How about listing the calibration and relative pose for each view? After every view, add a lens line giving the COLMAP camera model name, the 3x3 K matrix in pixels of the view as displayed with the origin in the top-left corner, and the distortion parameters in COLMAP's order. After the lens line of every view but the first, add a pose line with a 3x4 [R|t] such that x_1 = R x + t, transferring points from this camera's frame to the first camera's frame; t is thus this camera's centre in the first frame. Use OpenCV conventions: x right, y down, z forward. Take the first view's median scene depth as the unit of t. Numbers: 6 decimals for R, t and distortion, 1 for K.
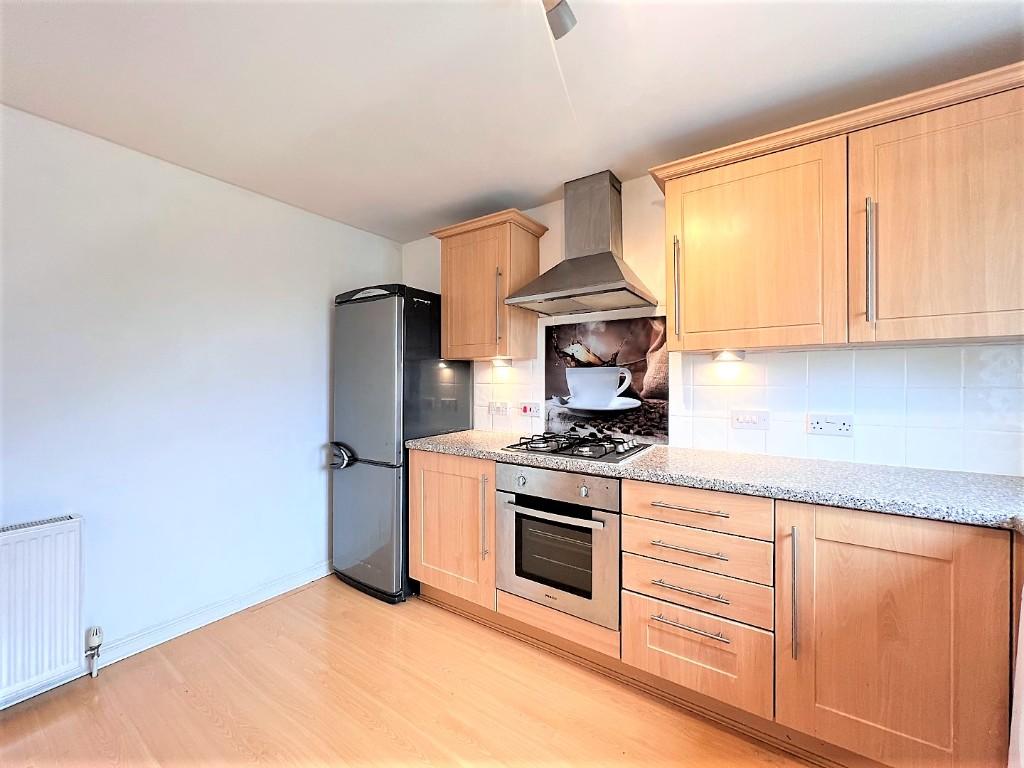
lens RADIAL K [[411.5, 0, 510.6], [0, 411.5, 384.6], [0, 0, 1]] dist [-0.000916, -0.000105]
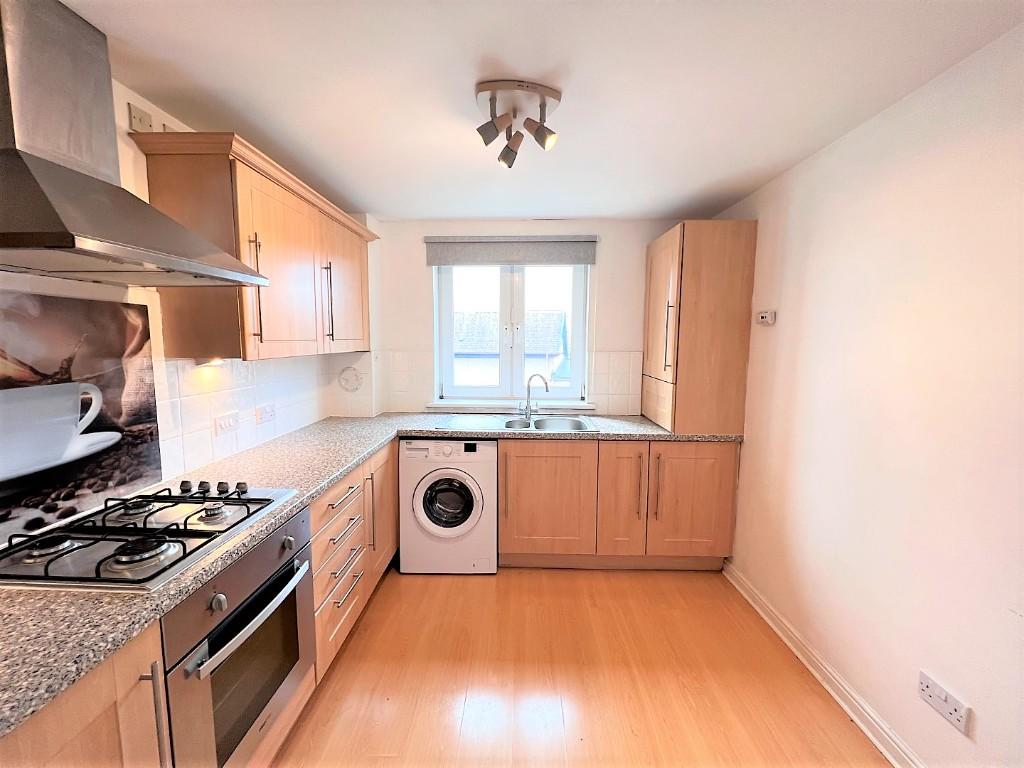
lens RADIAL K [[411.9, 0, 511.1], [0, 411.9, 384.4], [0, 0, 1]] dist [0.001333, -0.000032]
pose [[-0.540533, -0.089559, 0.836542, -0.541446], [0.008123, 0.993716, 0.111634, -0.100479], [-0.841284, 0.067137, -0.536409, 0.814233]]
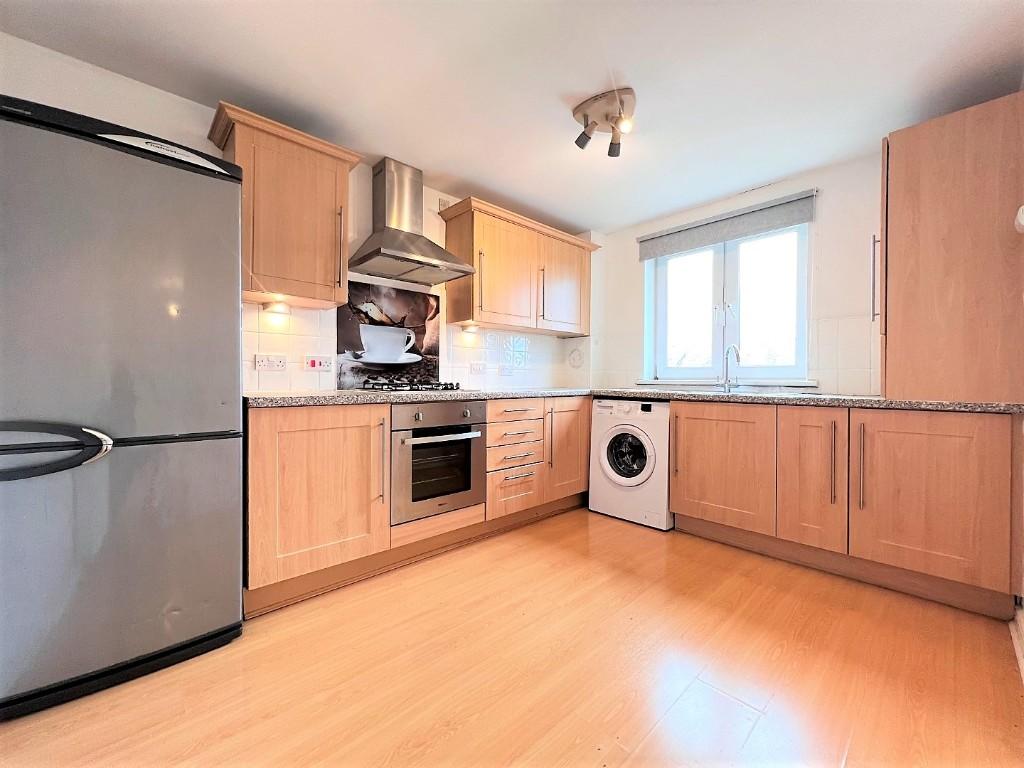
lens RADIAL K [[411.9, 0, 509.0], [0, 411.9, 384.2], [0, 0, 1]] dist [0.001333, -0.000032]
pose [[0.218641, -0.007528, 0.975776, -0.888567], [0.007981, 0.999951, 0.005926, 0.120993], [-0.975773, 0.006492, 0.218690, 0.436338]]
